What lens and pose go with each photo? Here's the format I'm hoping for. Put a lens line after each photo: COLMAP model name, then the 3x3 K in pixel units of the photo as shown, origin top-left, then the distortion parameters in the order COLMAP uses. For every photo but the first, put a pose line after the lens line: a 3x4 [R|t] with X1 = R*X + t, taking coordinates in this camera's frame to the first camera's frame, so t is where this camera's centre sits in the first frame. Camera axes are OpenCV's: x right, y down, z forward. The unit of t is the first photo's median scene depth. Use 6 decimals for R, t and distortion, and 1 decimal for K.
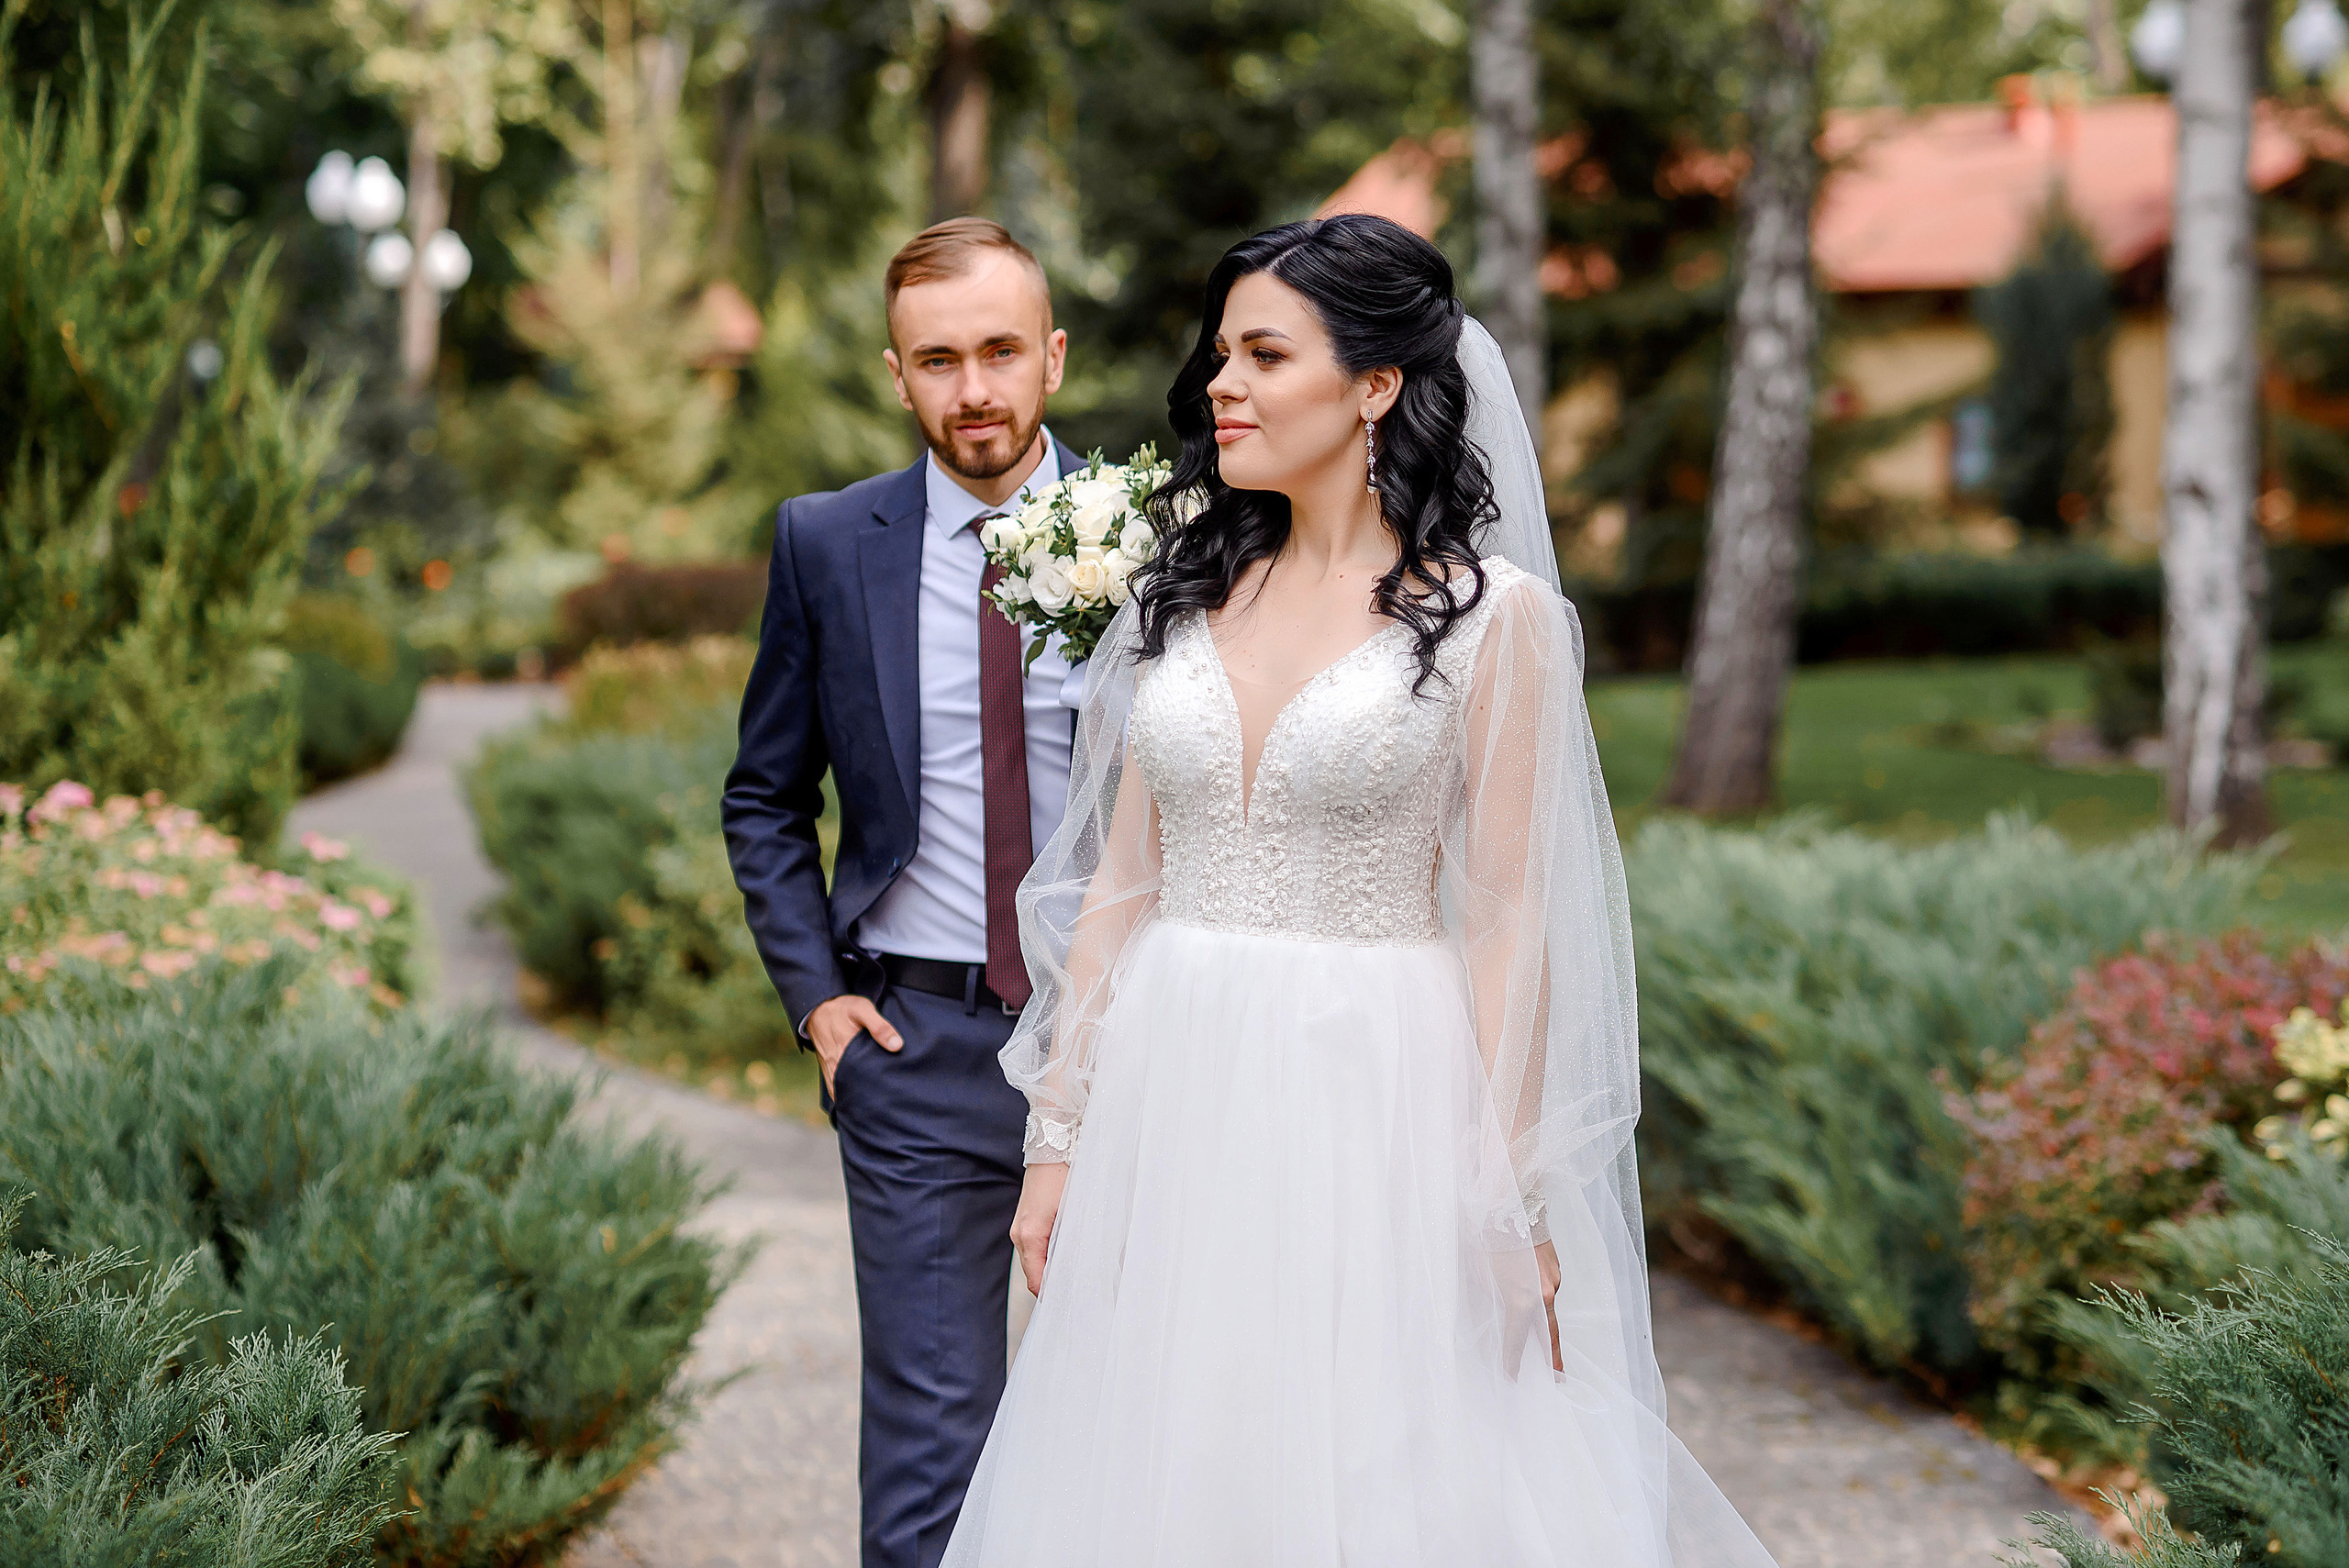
lens RADIAL K [[6073.0, 0, 1173.3], [0, 6073.0, 799.8], [0, 0, 1]] dist [-0.076943, 0.000000]
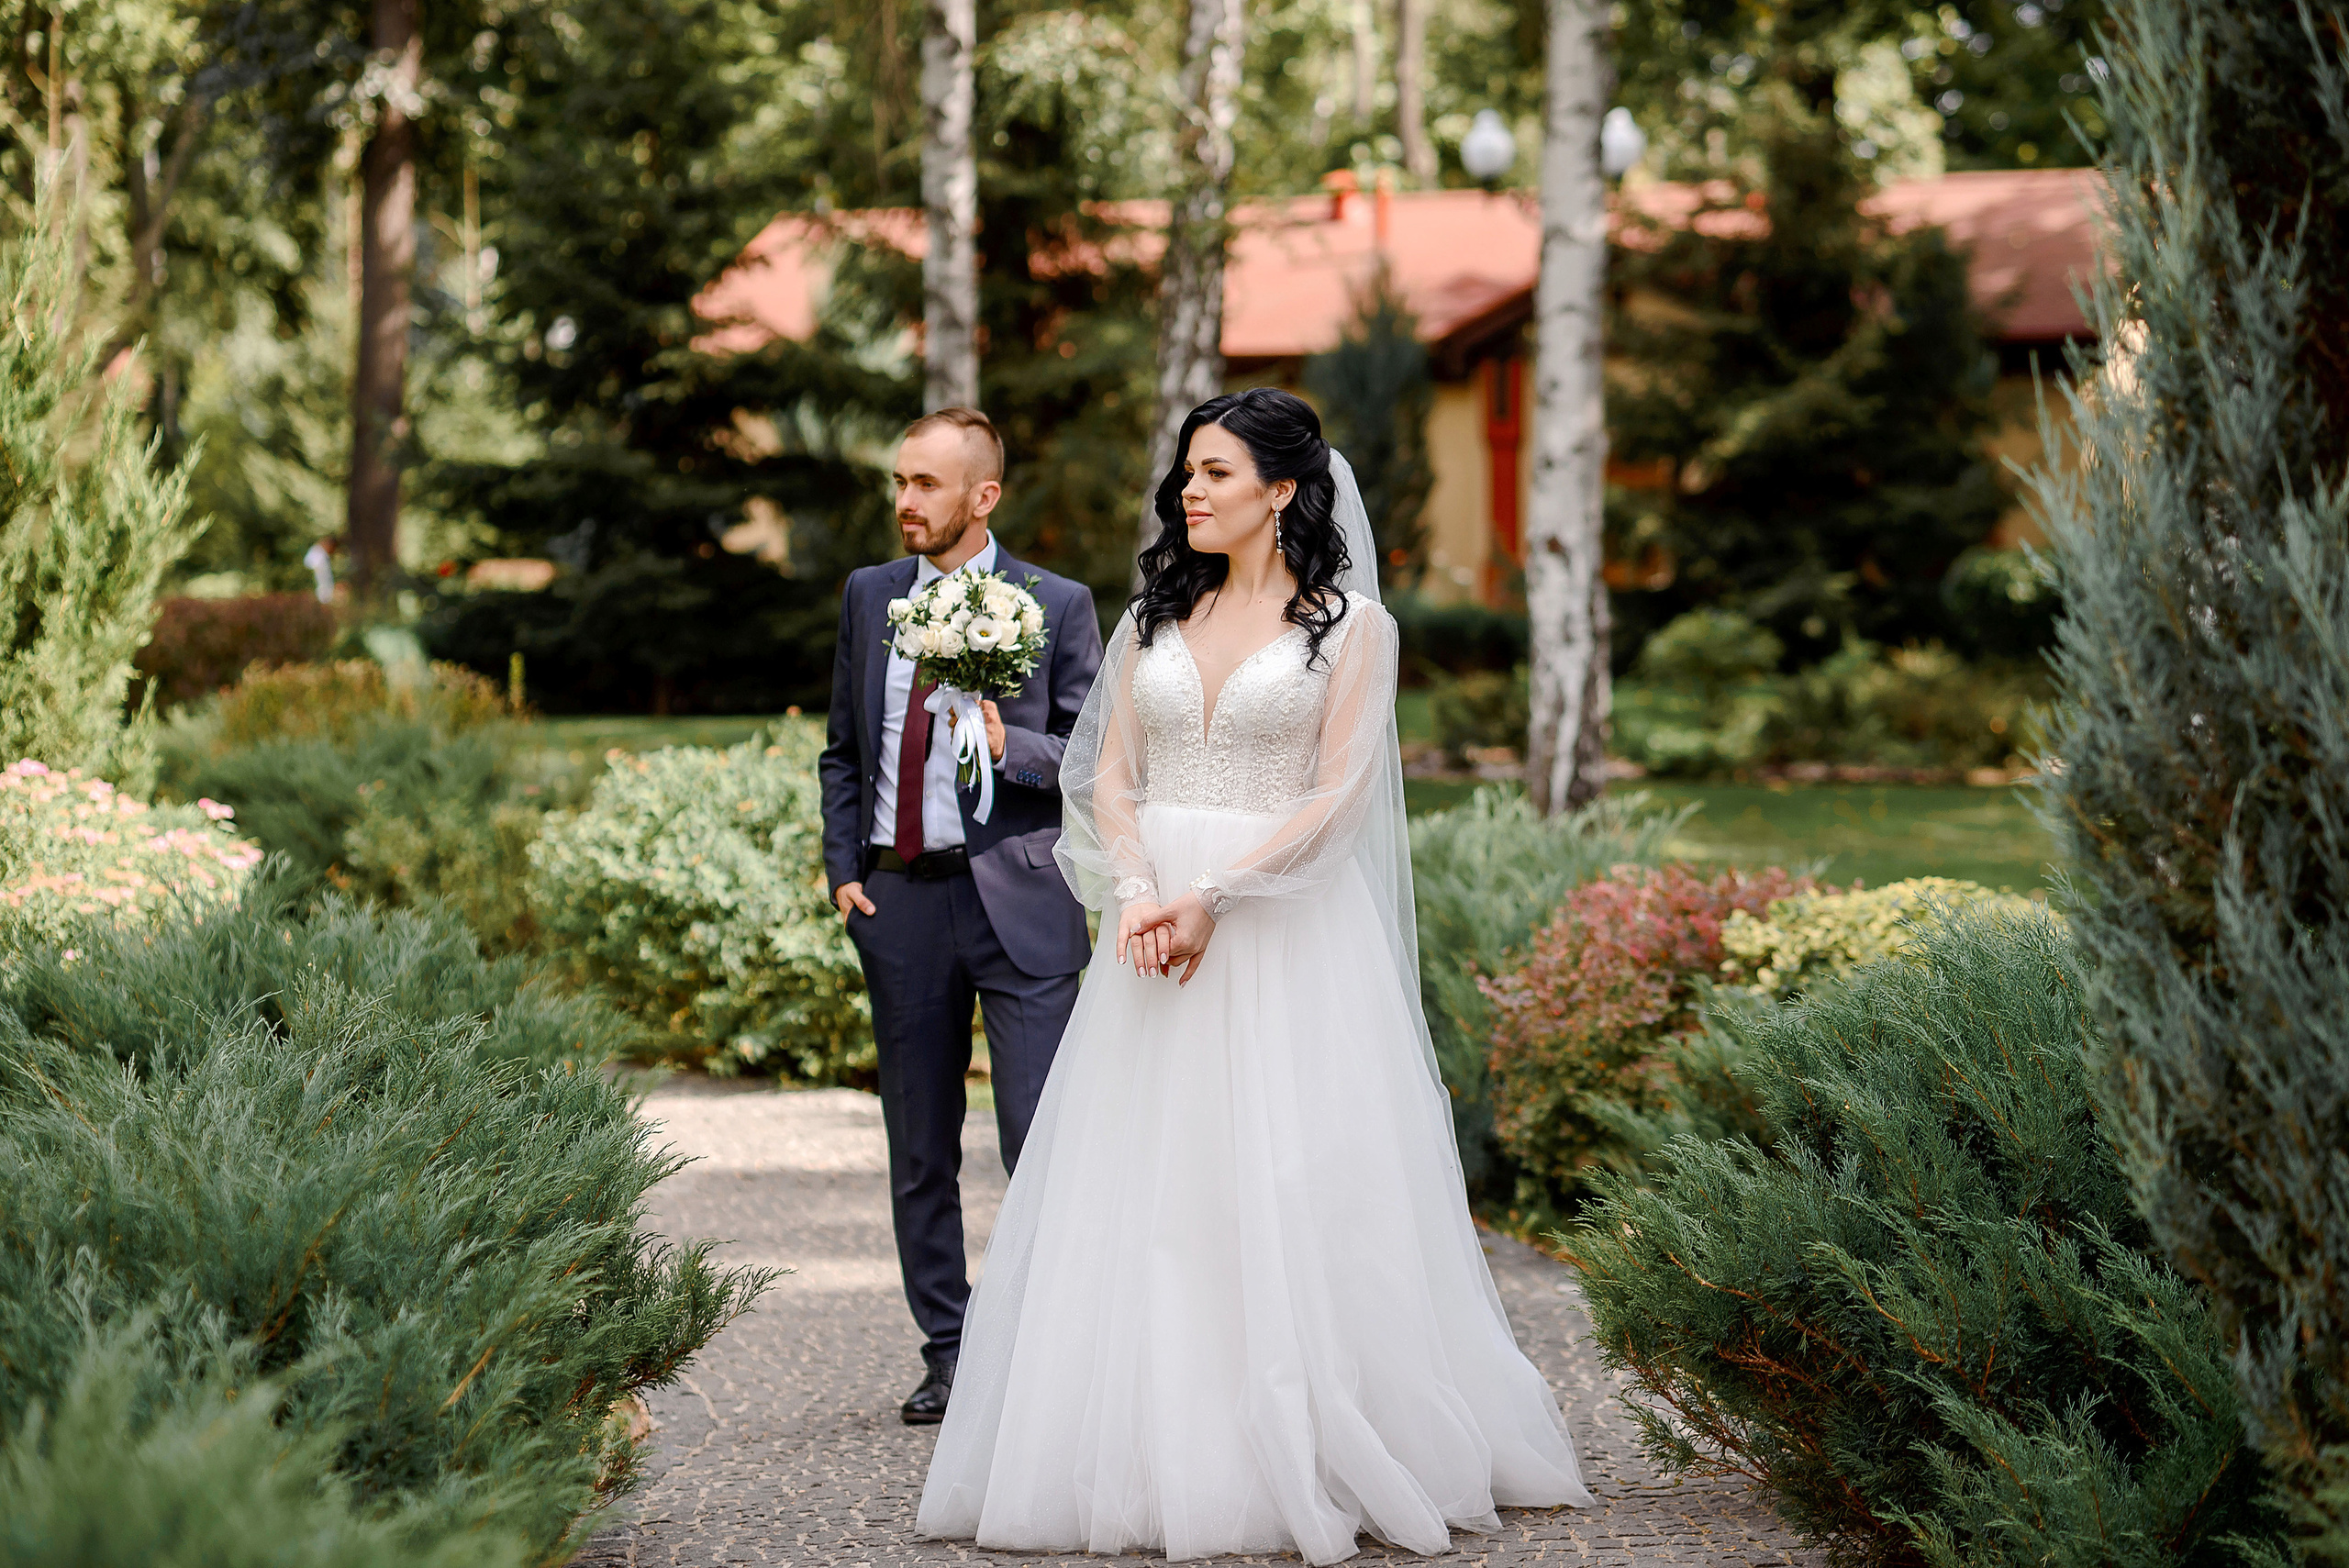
lens RADIAL K [[5694.1, 0, 1278.8], [0, 5694.1, 802.1], [0, 0, 1]] dist [-0.046586, 0.000000]
pose [[0.991235, 0.002296, 0.132092, -0.092632], [-0.001710, 0.999988, -0.004550, 0.014021], [-0.132101, 0.004284, 0.991227, -0.302144]]
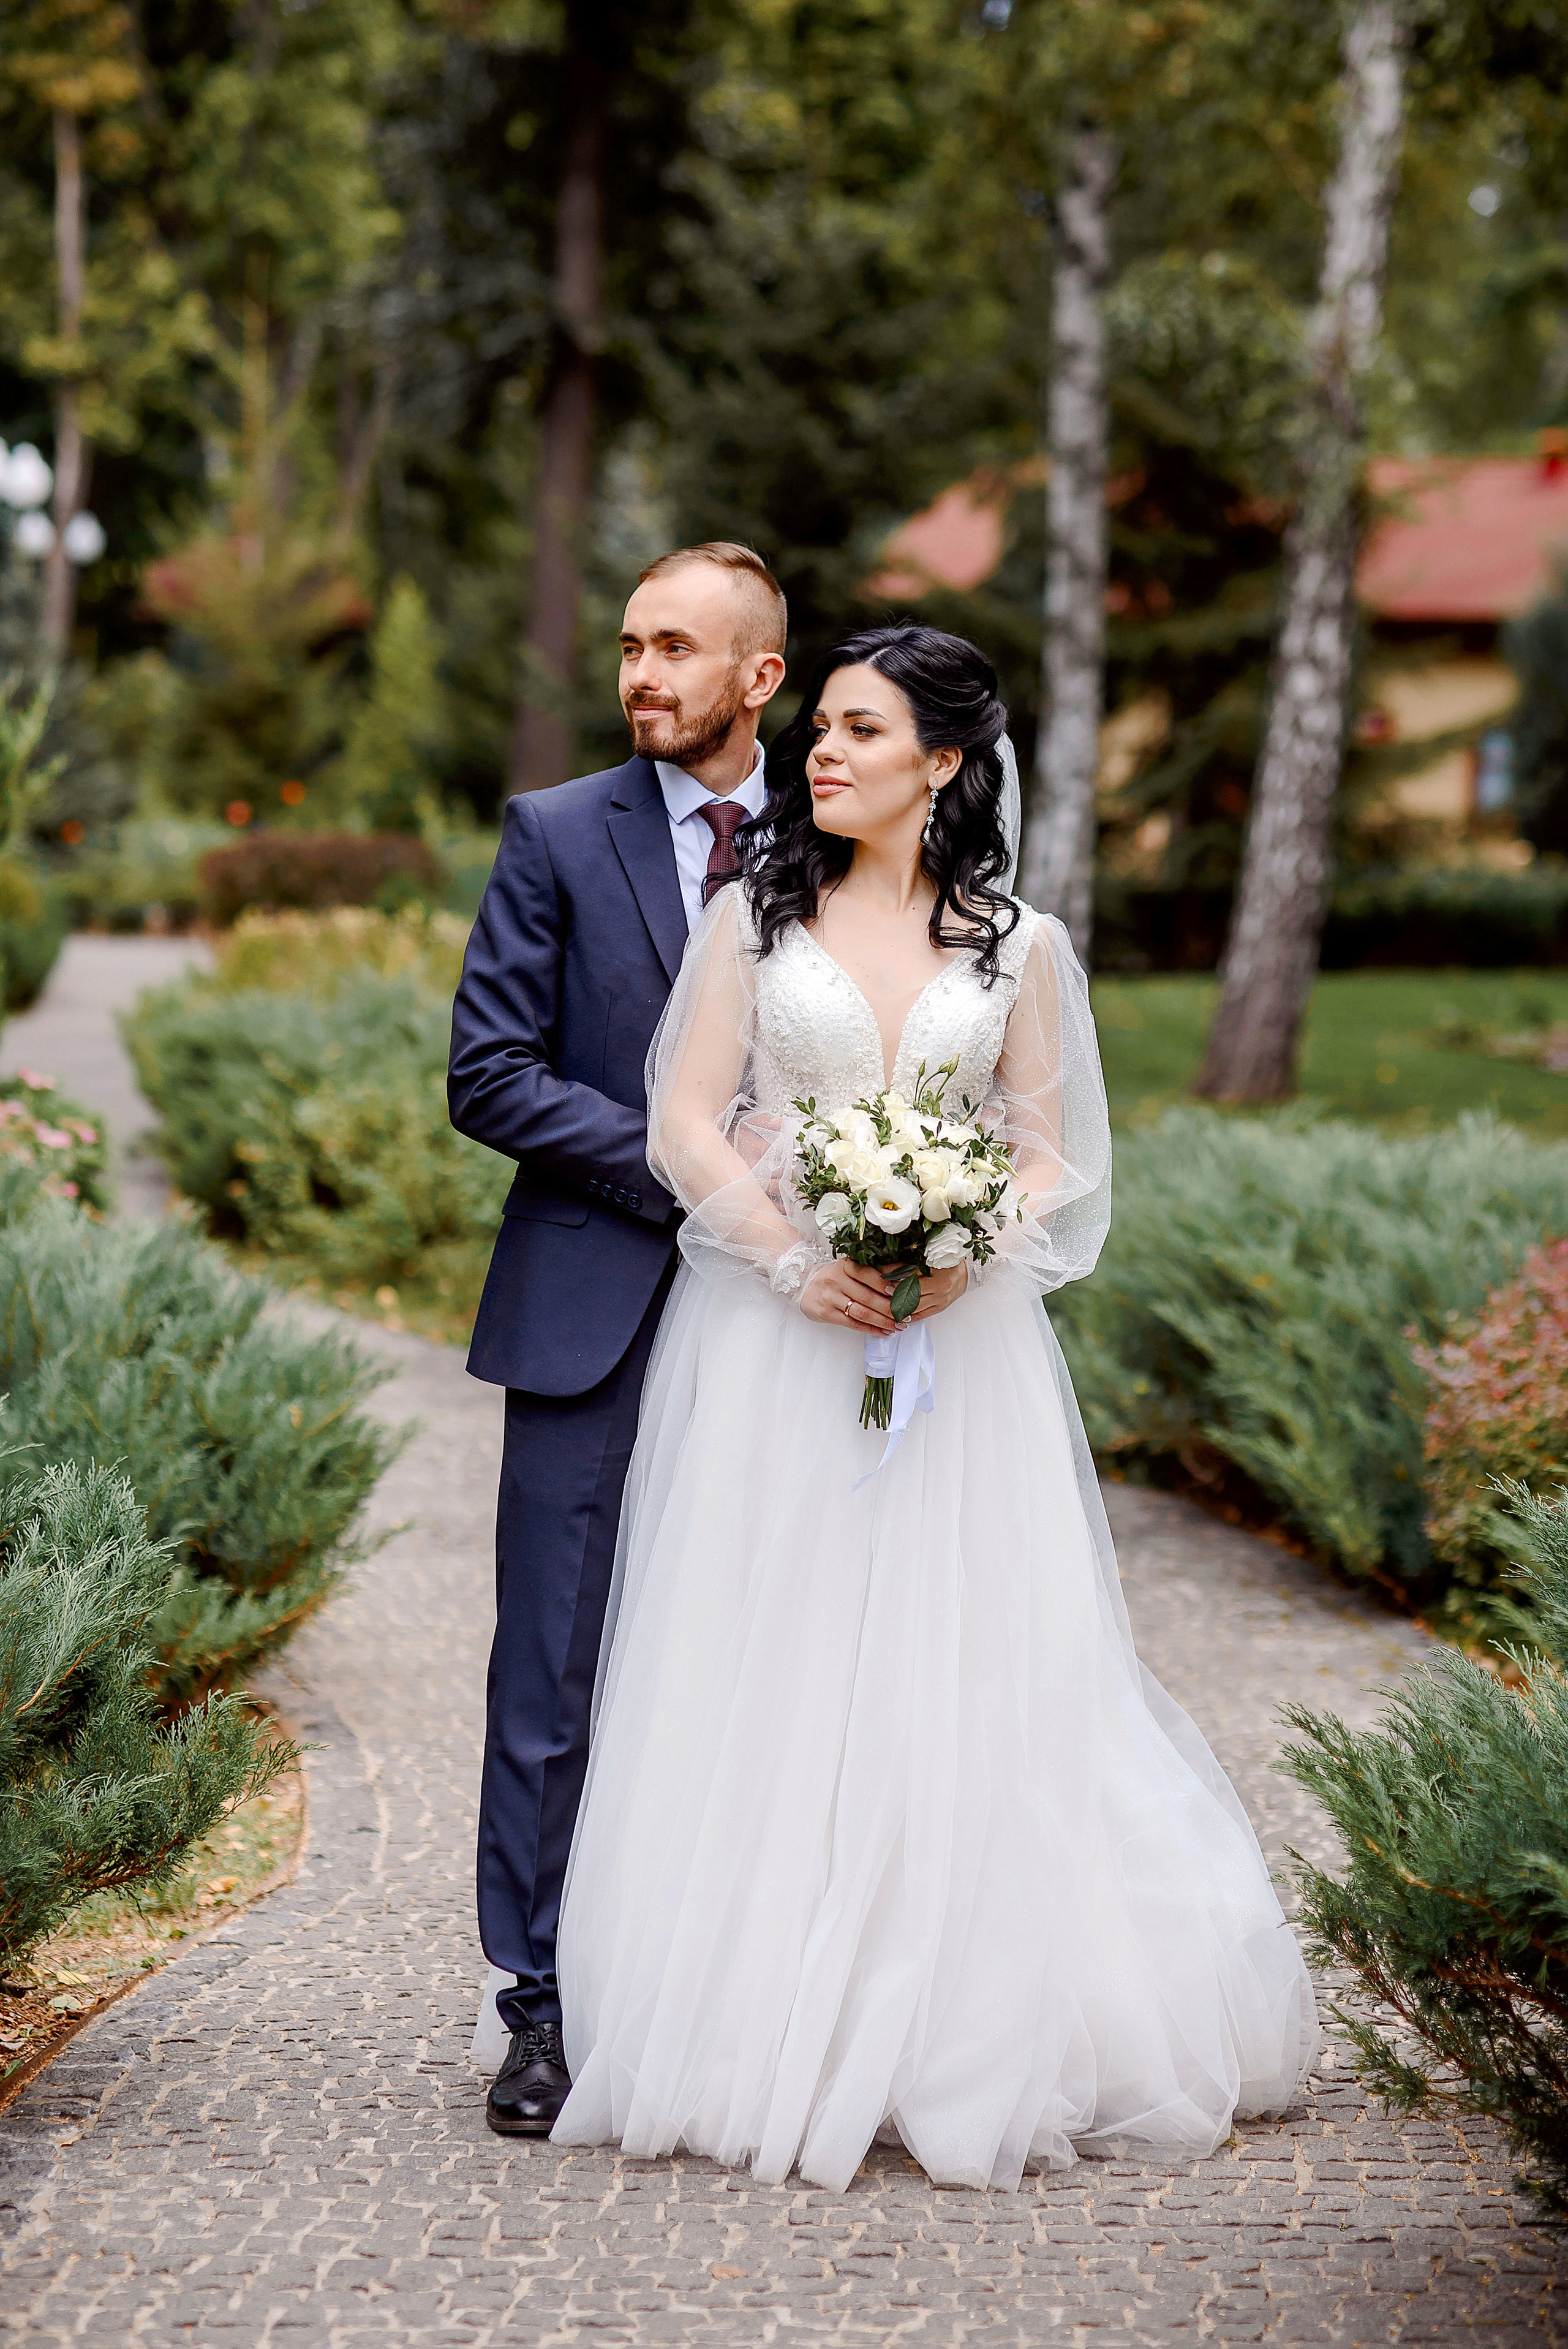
lens RADIAL K [[5693.6, 0, 794.3], [0, 5693.6, 1145.9], [0, 0, 1]] dist [-0.046586, 0.000000]
pose [[0.999037, 0.042555, 0.010643, -0.007573], [-0.042696, 0.998998, 0.013413, -0.000486], [-0.010061, -0.013855, 0.999853, -0.112628]]
